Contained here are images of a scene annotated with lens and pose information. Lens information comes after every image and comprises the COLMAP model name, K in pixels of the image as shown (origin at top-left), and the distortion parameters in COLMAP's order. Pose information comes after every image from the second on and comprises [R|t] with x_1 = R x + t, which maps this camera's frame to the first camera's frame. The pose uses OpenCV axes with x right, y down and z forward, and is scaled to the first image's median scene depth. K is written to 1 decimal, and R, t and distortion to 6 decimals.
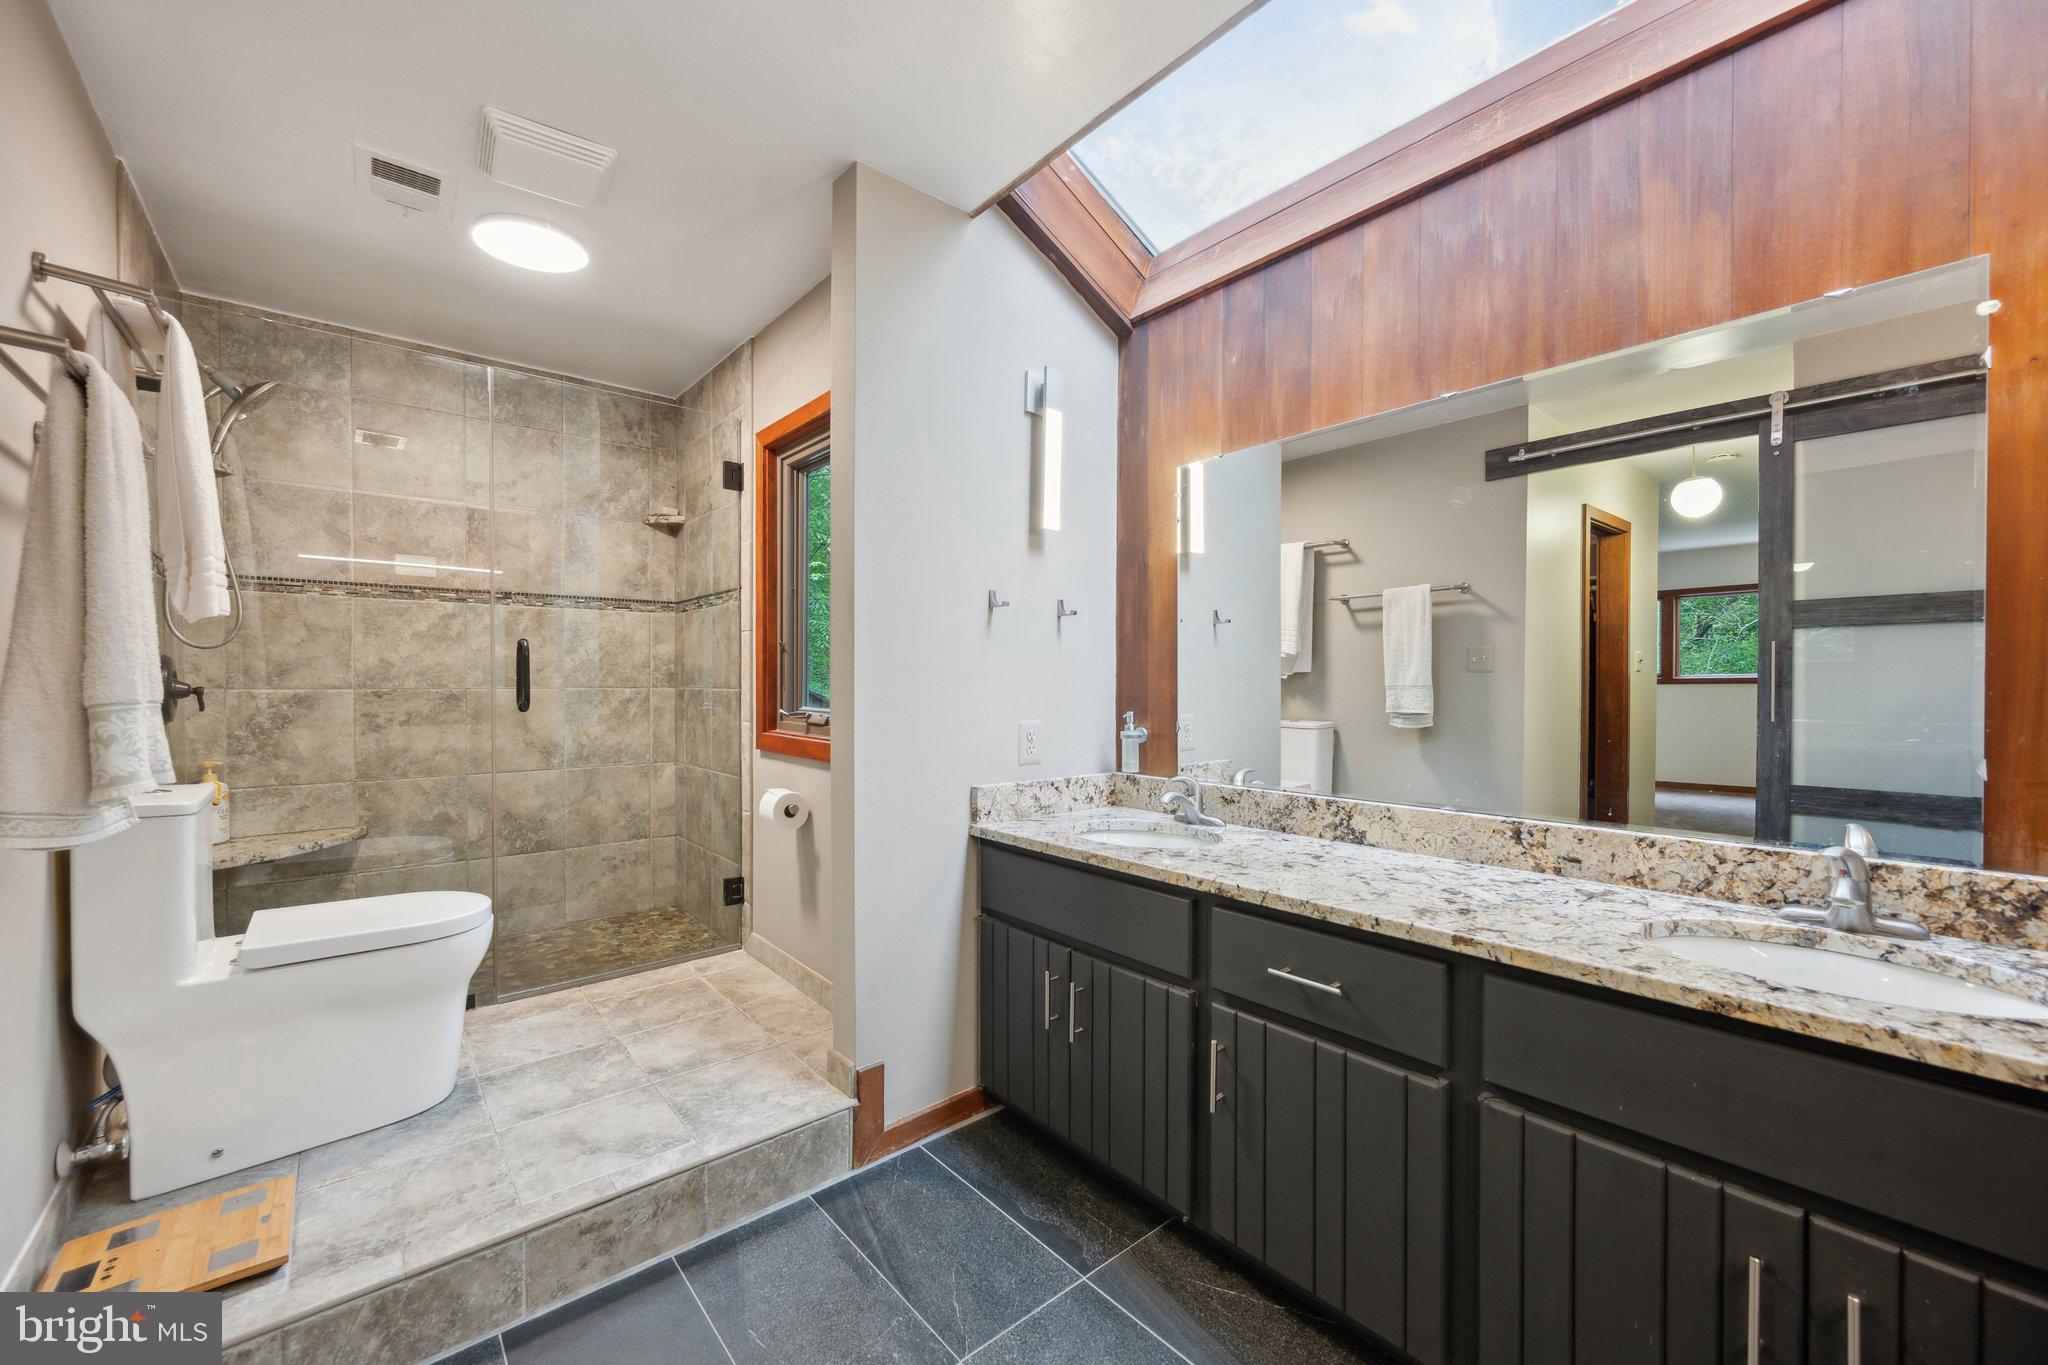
lens RADIAL K [[799.5, 0, 1027.5], [0, 799.5, 686.9], [0, 0, 1]] dist [-0.000162, -0.000189]
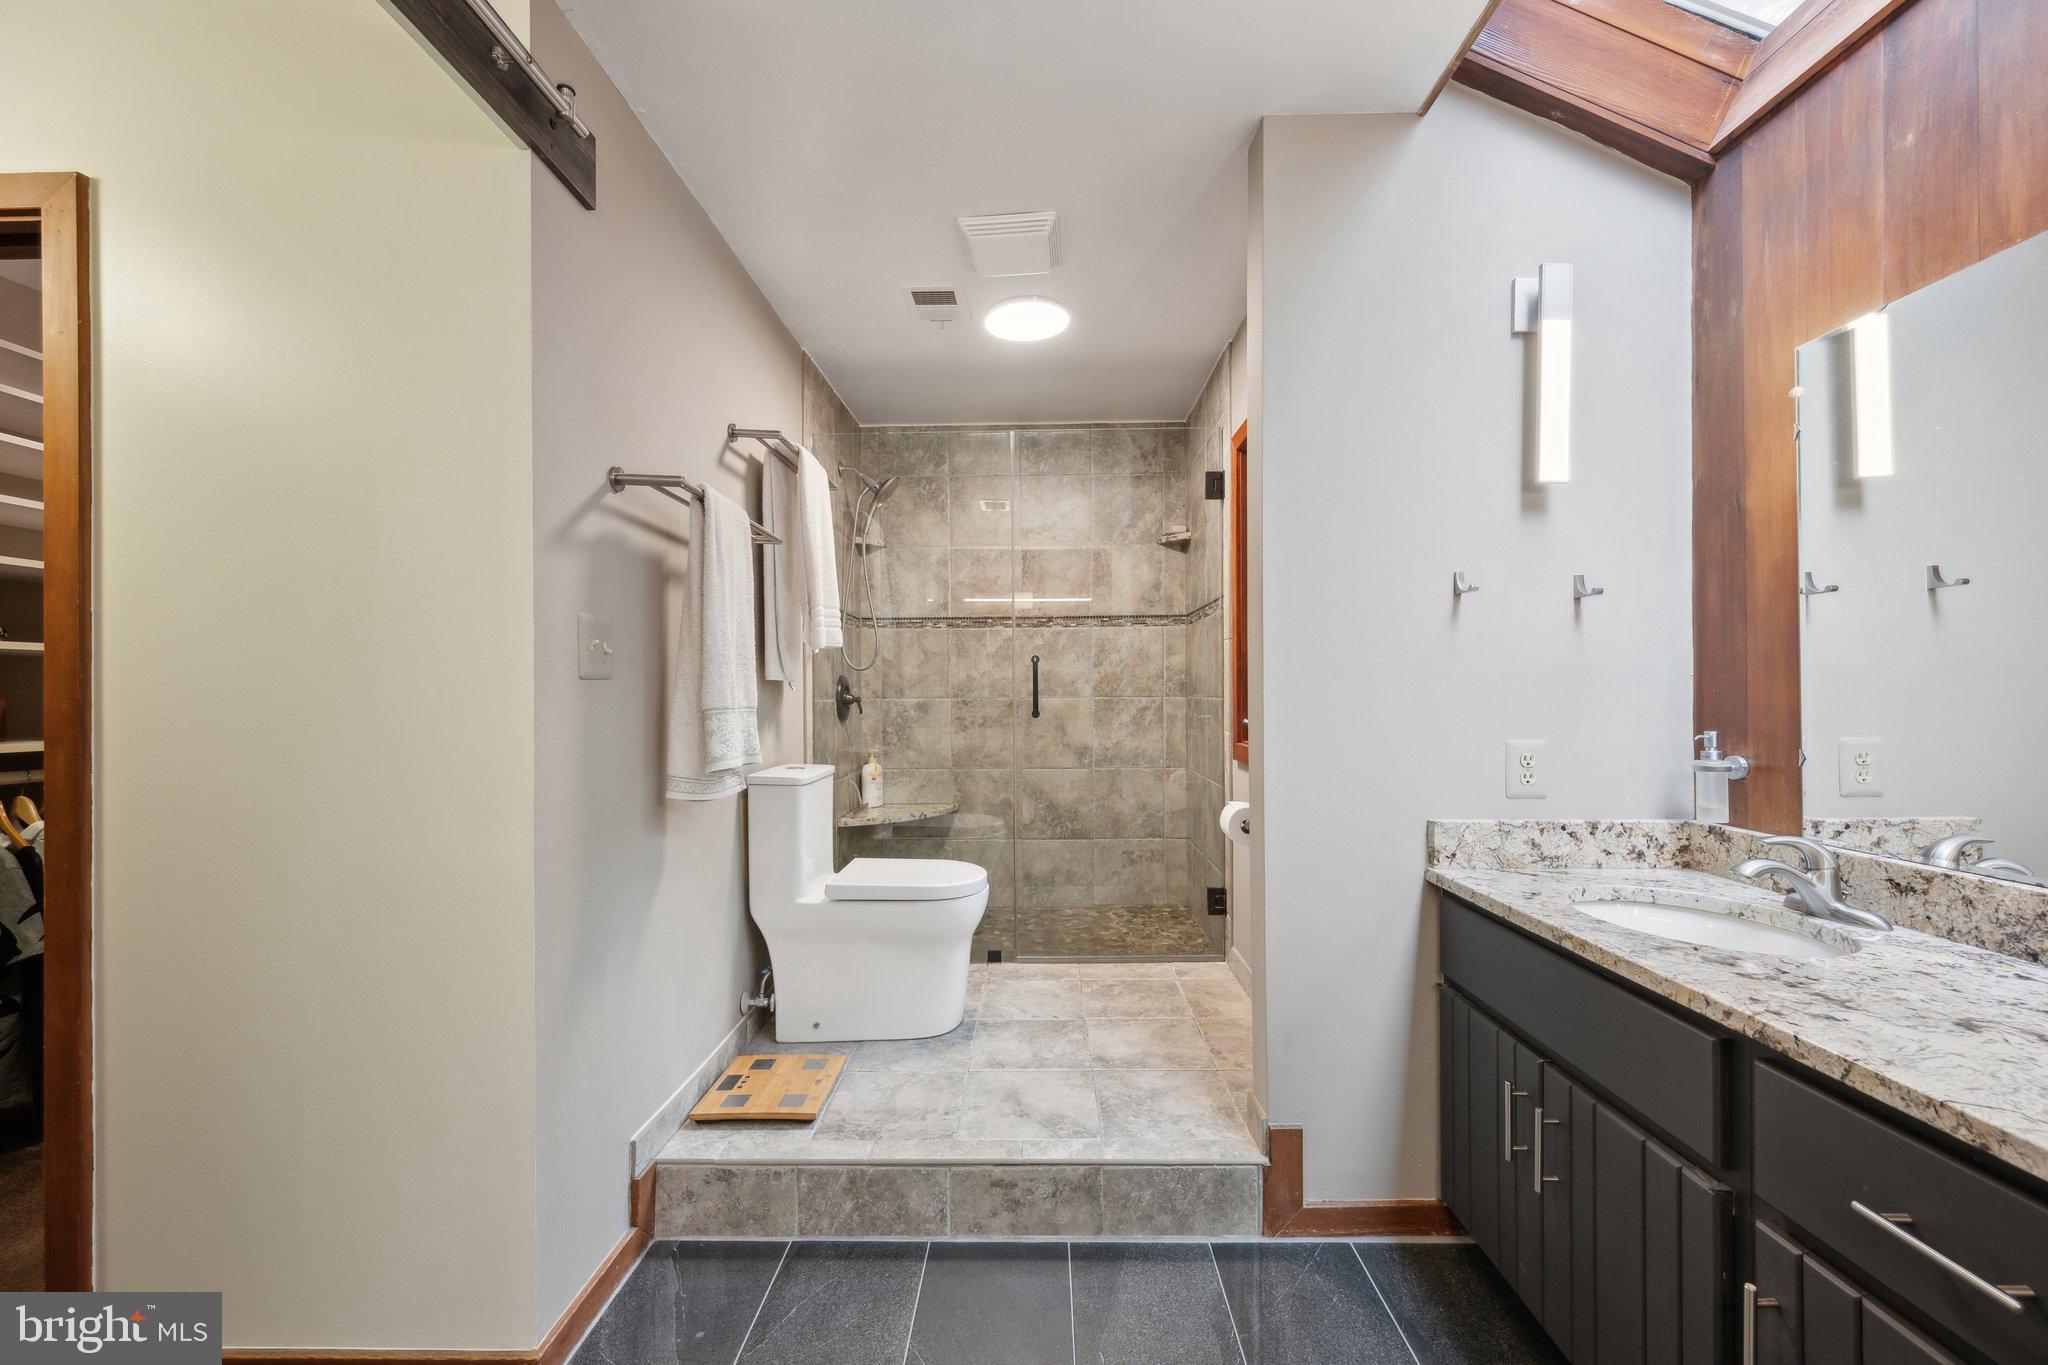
lens RADIAL K [[799.5, 0, 1027.5], [0, 799.5, 686.9], [0, 0, 1]] dist [-0.000162, -0.000189]
pose [[0.748777, -0.010051, -0.662746, 0.170507], [0.002941, 0.999926, -0.011842, -0.000224], [0.662816, 0.006918, 0.748751, 0.141144]]
